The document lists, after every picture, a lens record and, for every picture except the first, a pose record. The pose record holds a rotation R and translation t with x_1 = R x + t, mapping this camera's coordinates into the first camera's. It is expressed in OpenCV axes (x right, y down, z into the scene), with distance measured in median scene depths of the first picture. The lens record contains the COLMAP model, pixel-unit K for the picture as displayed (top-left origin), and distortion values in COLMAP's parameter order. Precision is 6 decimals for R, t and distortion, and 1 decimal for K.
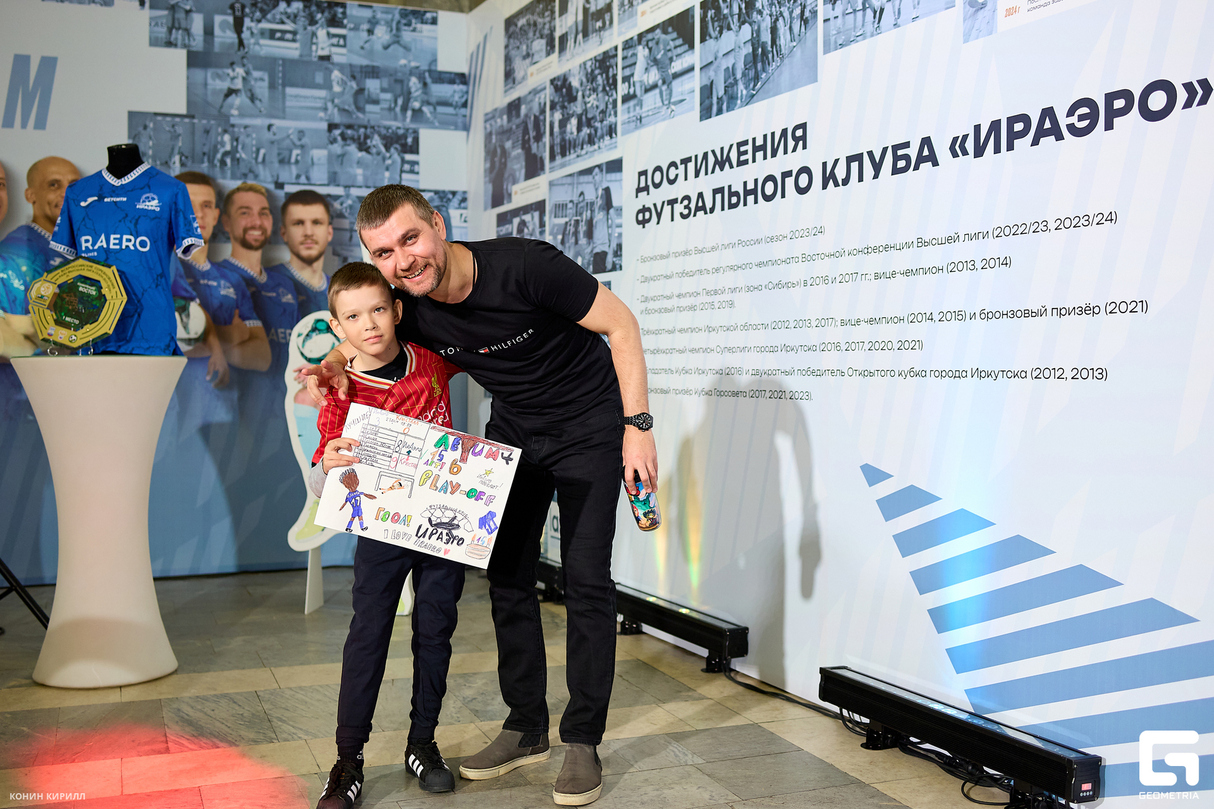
lens RADIAL K [[1333.5, 0, 607.9], [0, 1333.5, 395.1], [0, 0, 1]] dist [-0.058850, 0.000000]
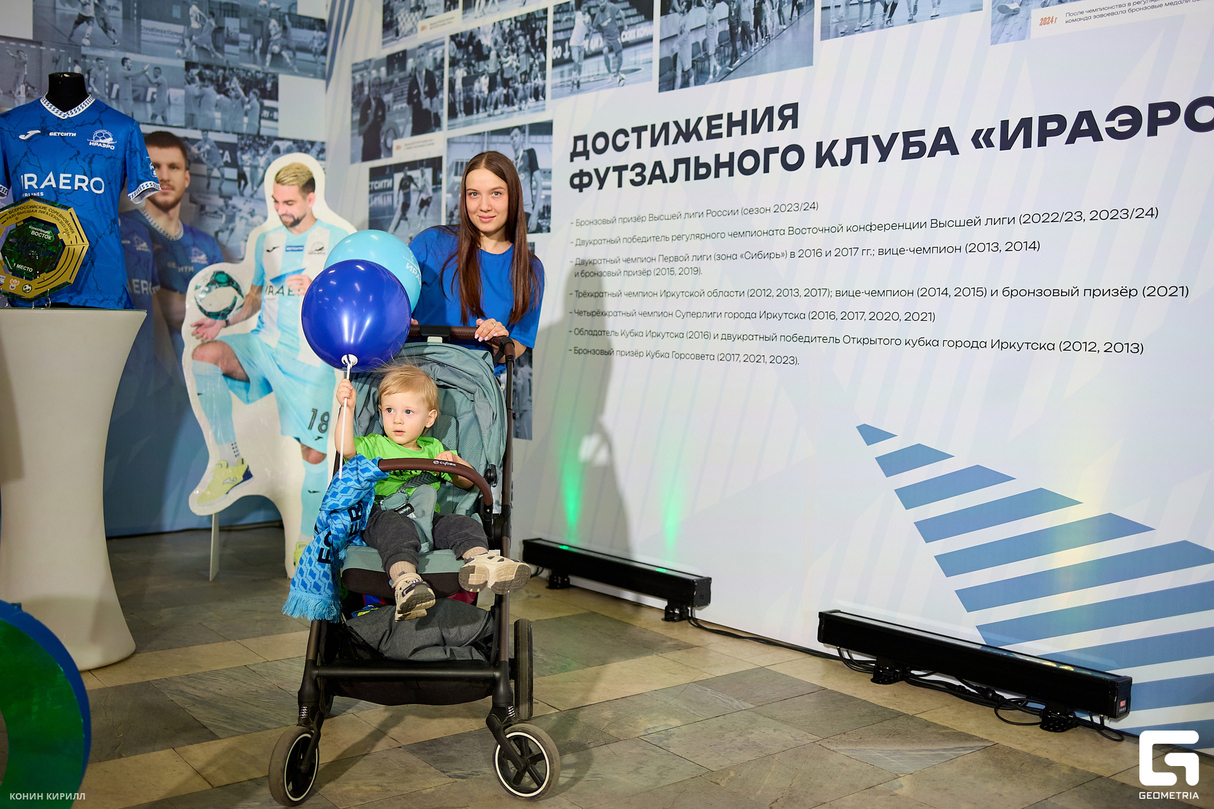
lens RADIAL K [[1270.9, 0, 643.3], [0, 1270.9, 413.3], [0, 0, 1]] dist [-0.057035, 0.000000]
pose [[0.951831, -0.002829, 0.306609, -0.245847], [-0.013145, 0.998662, 0.050022, -0.005786], [-0.306341, -0.051643, 0.950520, 0.056050]]
